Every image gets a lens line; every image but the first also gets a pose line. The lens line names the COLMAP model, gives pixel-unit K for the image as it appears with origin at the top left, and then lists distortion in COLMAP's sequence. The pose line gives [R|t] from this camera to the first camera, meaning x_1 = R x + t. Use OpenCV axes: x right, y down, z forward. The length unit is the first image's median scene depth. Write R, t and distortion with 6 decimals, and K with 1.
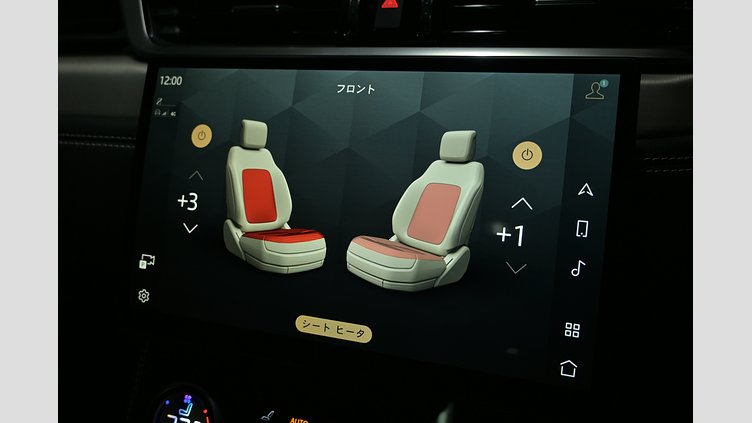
lens RADIAL K [[559.0, 0, 376.0], [0, 559.0, 211.5], [0, 0, 1]] dist [-0.001755, 0.002021]
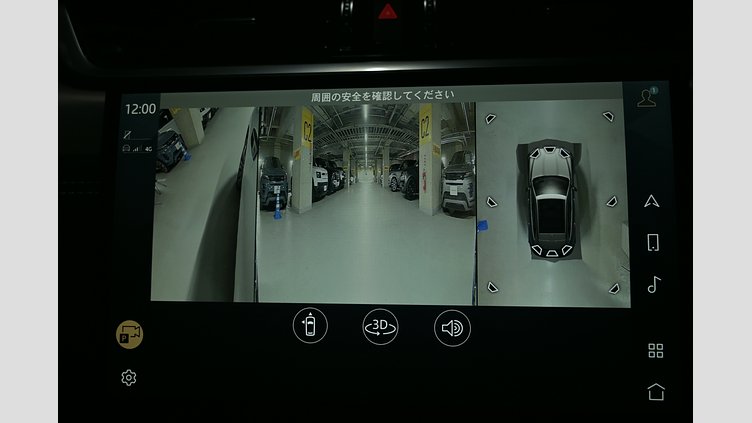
lens RADIAL K [[559.0, 0, 376.0], [0, 559.0, 211.5], [0, 0, 1]] dist [-0.001755, 0.002021]
pose [[0.971505, -0.087215, 0.220390, -0.227359], [0.093785, 0.995401, -0.019504, -0.036661], [-0.217675, 0.039617, 0.975217, 0.133562]]
